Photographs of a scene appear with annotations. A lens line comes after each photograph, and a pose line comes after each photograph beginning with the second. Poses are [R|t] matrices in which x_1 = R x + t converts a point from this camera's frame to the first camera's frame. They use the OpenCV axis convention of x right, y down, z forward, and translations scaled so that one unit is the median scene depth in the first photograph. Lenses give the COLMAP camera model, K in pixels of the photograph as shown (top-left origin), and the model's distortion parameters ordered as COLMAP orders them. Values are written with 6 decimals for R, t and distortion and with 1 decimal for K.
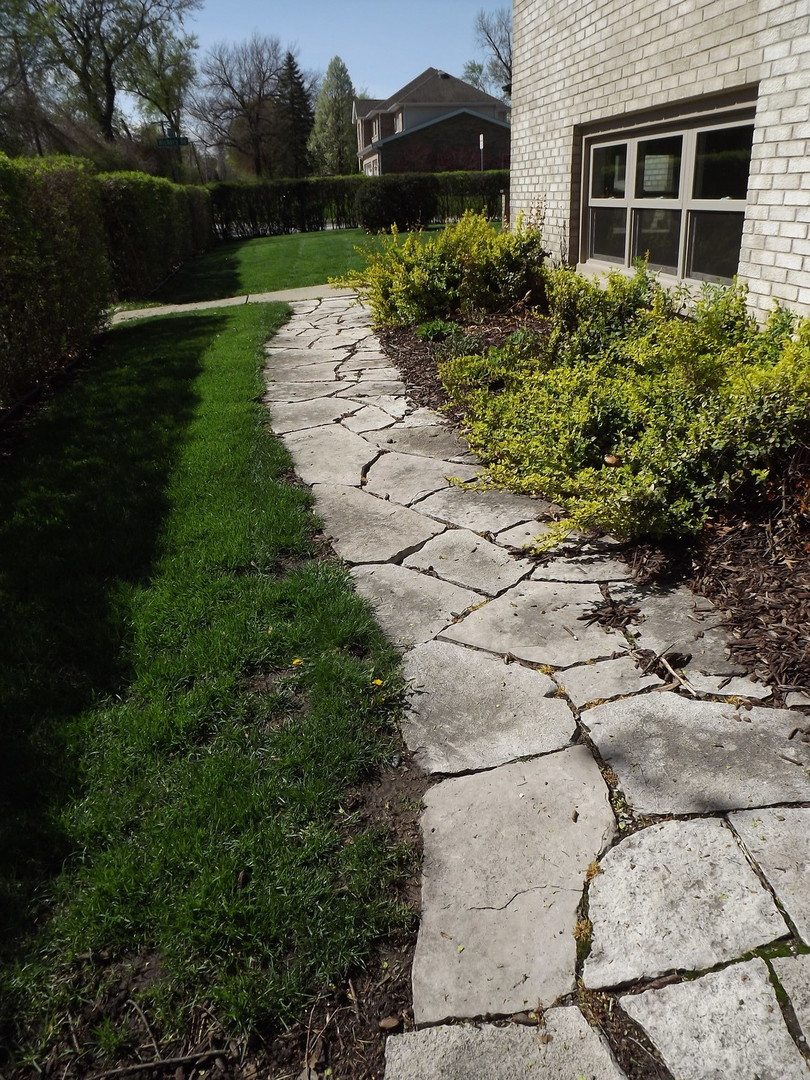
lens RADIAL K [[790.1, 0, 409.8], [0, 790.1, 543.4], [0, 0, 1]] dist [-0.064386, 0.021645]
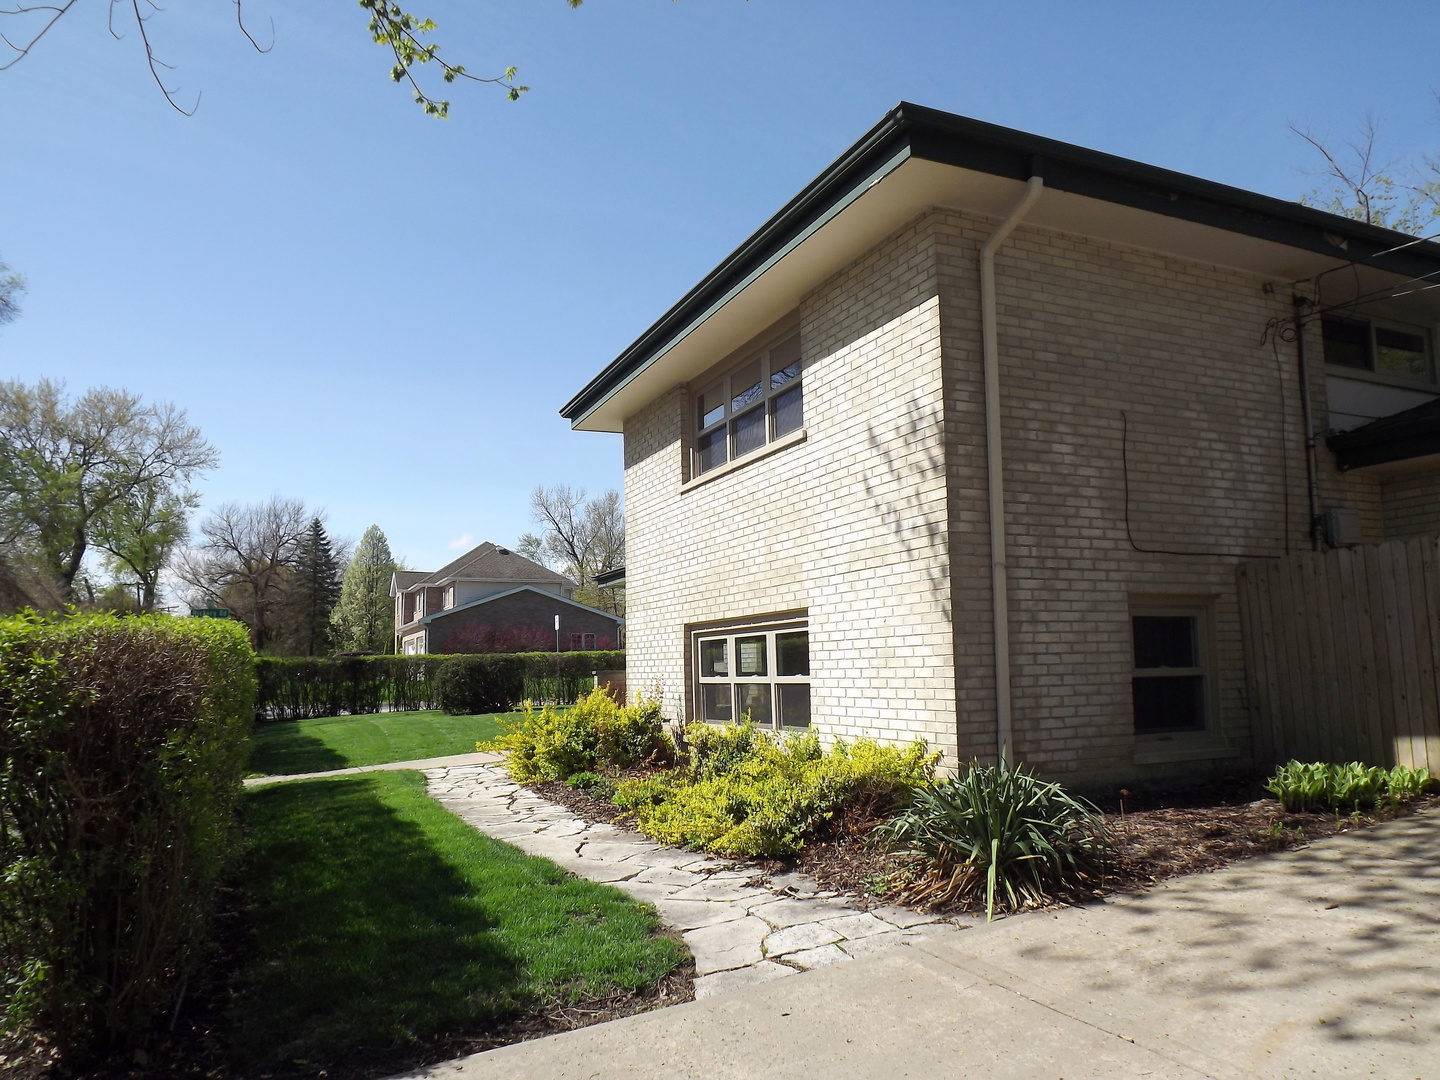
lens RADIAL K [[1037.7, 0, 724.4], [0, 1037.7, 580.7], [0, 0, 1]] dist [-0.062152, 0.007203]
pose [[0.965608, 0.032424, 0.257971, -0.156659], [0.098564, 0.872486, -0.478596, 0.211170], [-0.240595, 0.487563, 0.839283, -0.457739]]
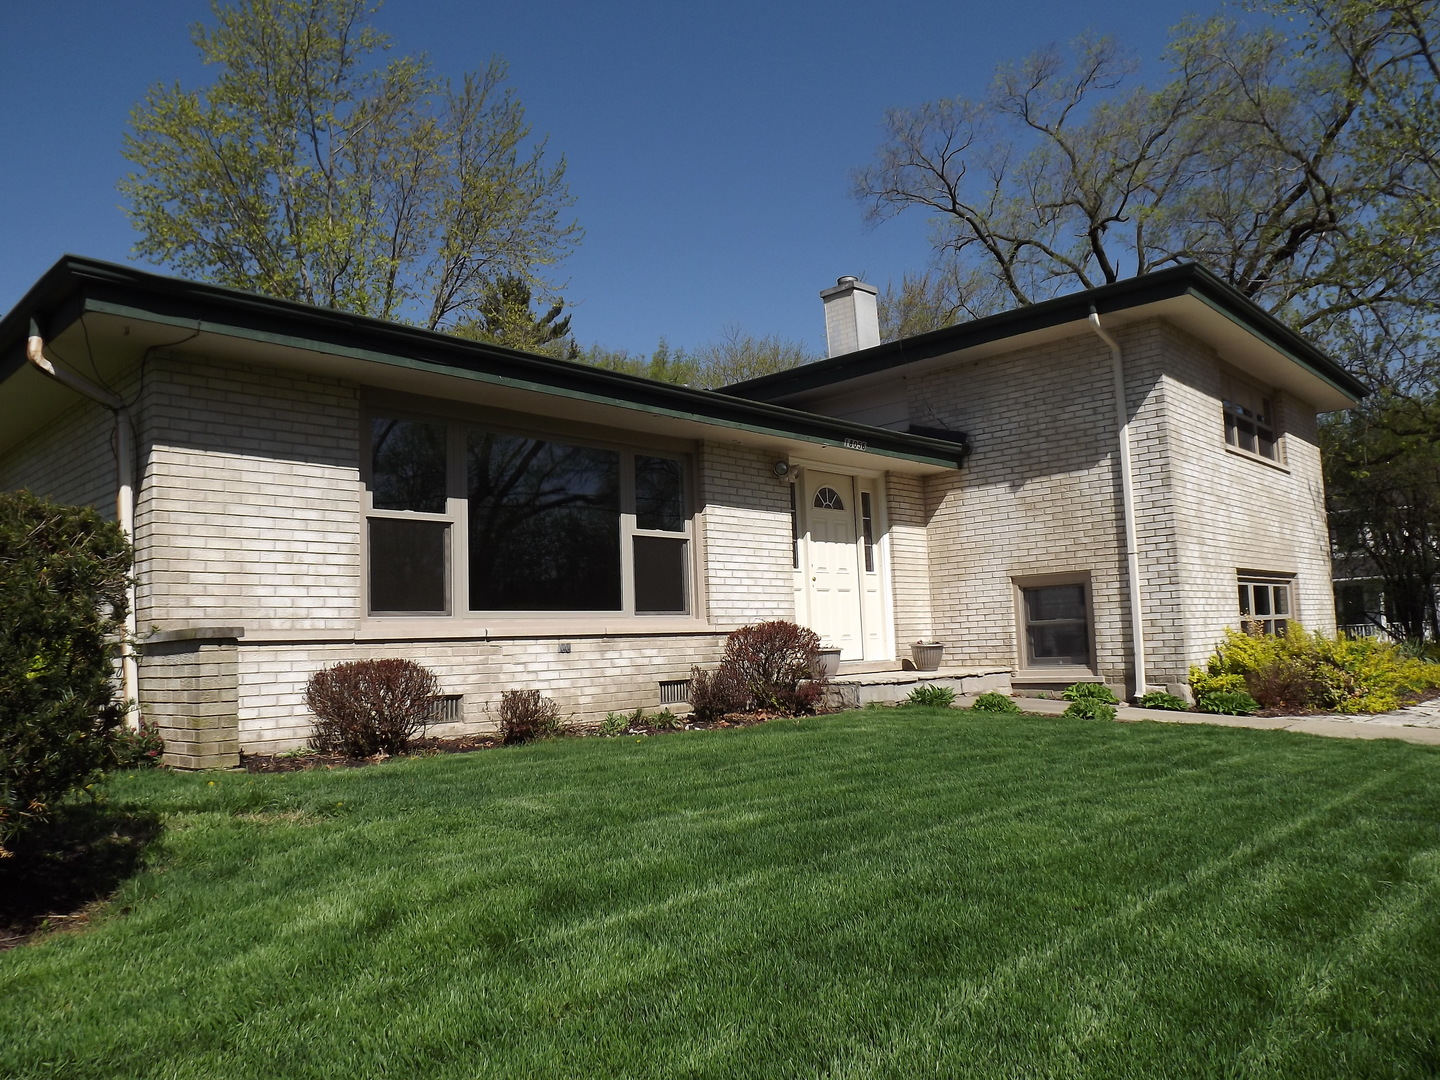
lens RADIAL K [[1053.4, 0, 728.4], [0, 1053.4, 545.9], [0, 0, 1]] dist [-0.064386, 0.021645]
pose [[-0.627066, 0.124621, 0.768933, -0.625363], [0.369184, 0.916761, 0.152491, -1.111898], [-0.685924, 0.379499, -0.620877, 2.580608]]
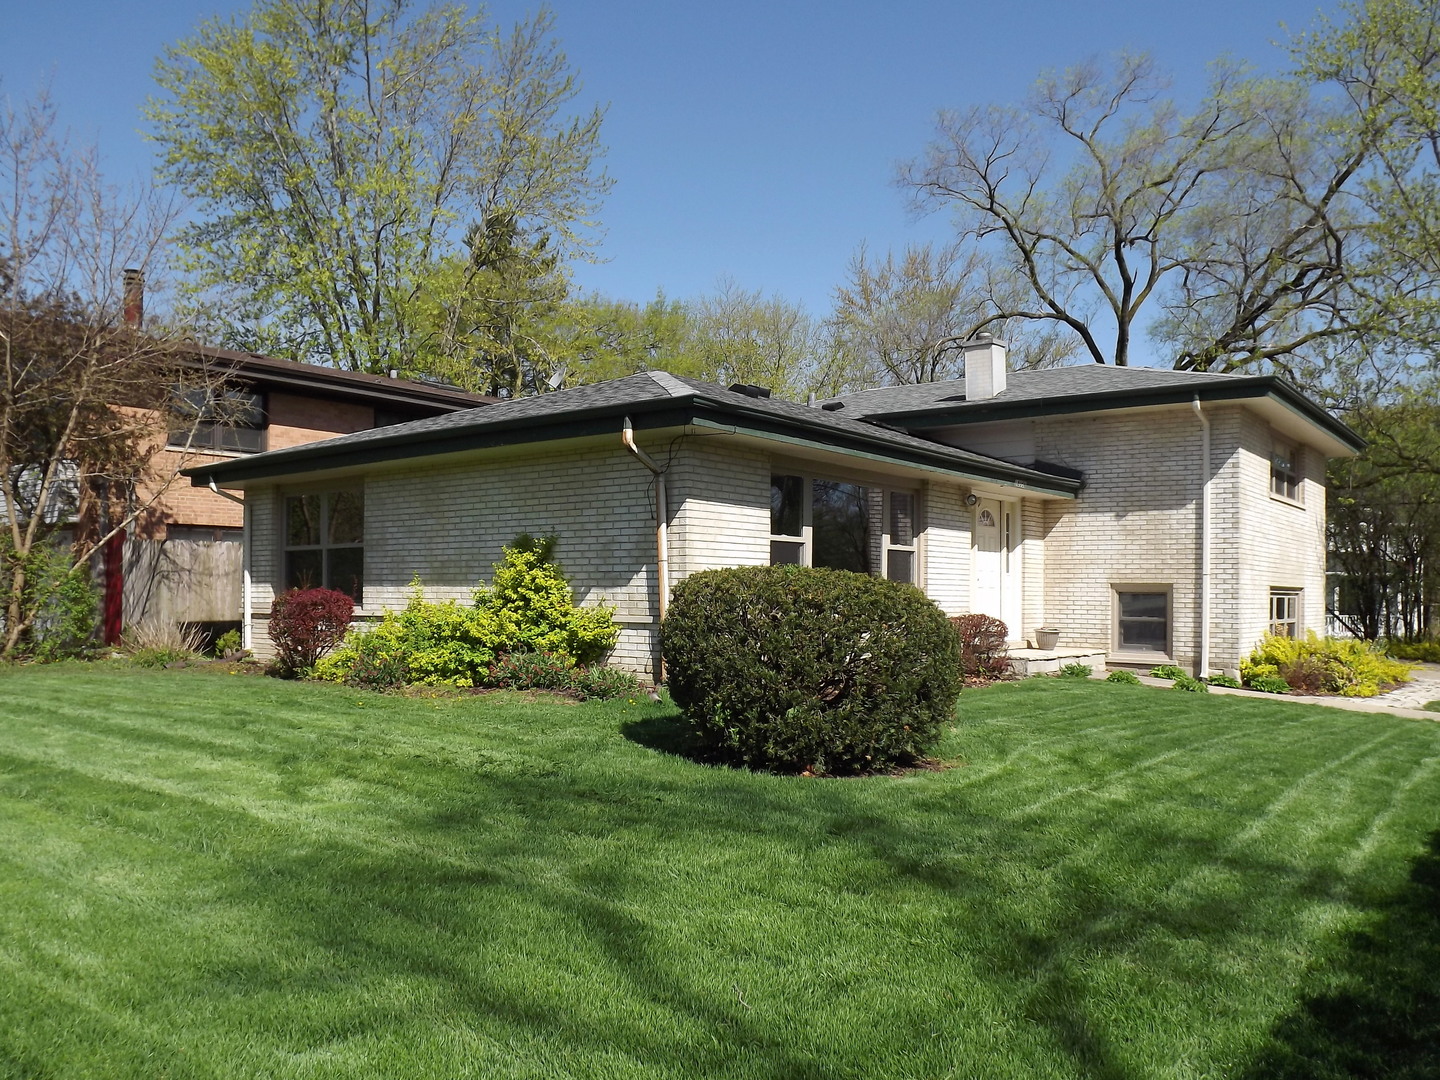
lens RADIAL K [[1142.2, 0, 743.6], [0, 1142.2, 565.9], [0, 0, 1]] dist [-0.070844, 0.040926]
pose [[-0.699010, 0.034085, 0.714299, -0.811223], [0.297689, 0.922071, 0.247318, -1.531577], [-0.650204, 0.385517, -0.654684, 3.370950]]
